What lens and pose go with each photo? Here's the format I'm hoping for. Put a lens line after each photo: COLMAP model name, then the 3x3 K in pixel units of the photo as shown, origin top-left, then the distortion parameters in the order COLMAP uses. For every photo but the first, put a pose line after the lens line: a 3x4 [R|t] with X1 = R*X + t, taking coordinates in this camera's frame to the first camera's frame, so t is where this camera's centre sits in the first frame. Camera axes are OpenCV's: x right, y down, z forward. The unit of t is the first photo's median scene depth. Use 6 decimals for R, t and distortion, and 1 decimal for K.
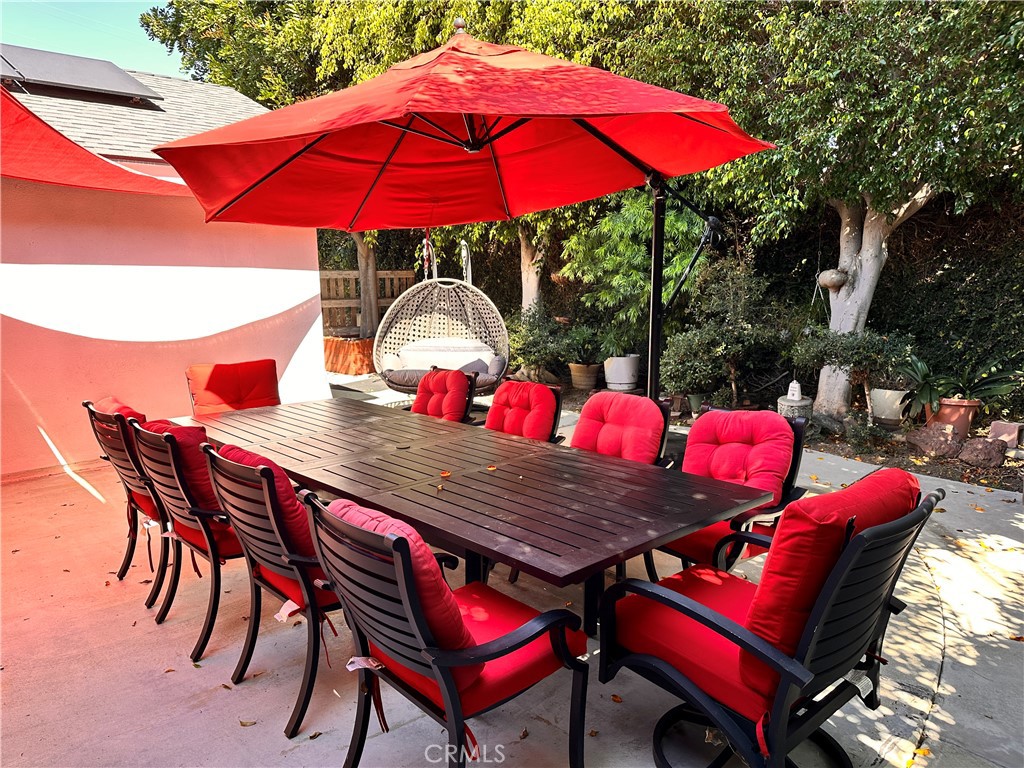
lens RADIAL K [[709.3, 0, 516.2], [0, 709.3, 388.8], [0, 0, 1]] dist [0.121956, -0.173703]
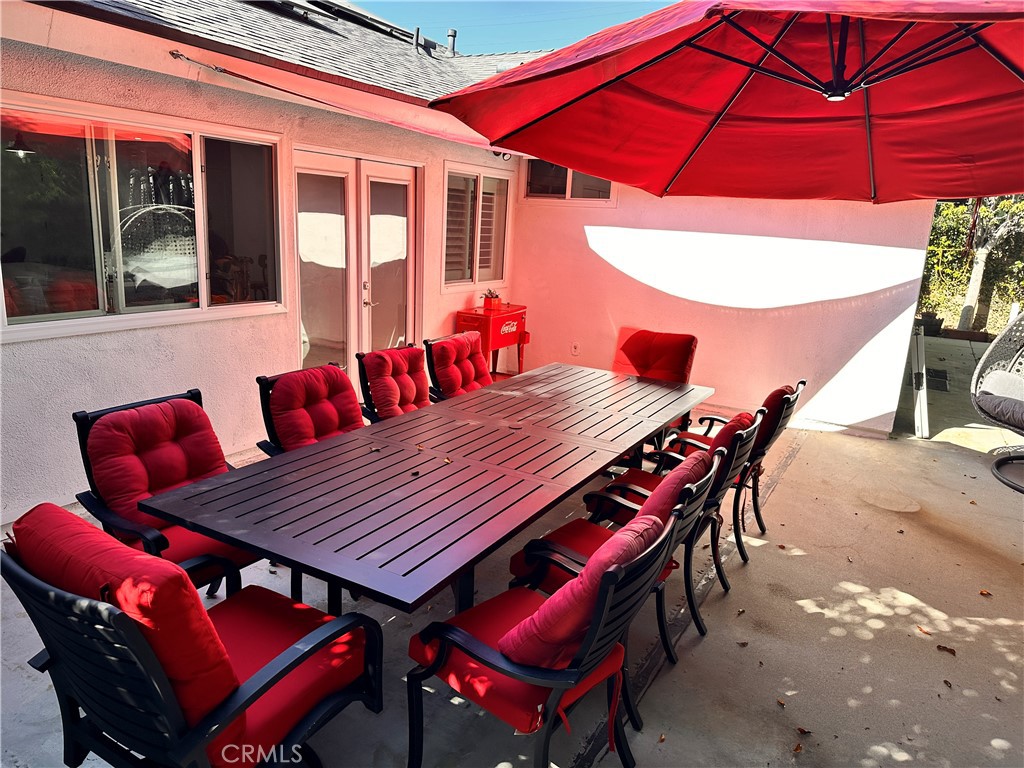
lens RADIAL K [[709.3, 0, 516.2], [0, 709.3, 388.8], [0, 0, 1]] dist [0.121956, -0.173703]
pose [[0.317925, 0.250421, -0.914447, 0.464599], [-0.199338, 0.960586, 0.193752, -0.101933], [0.926924, 0.120685, 0.355312, 0.387414]]
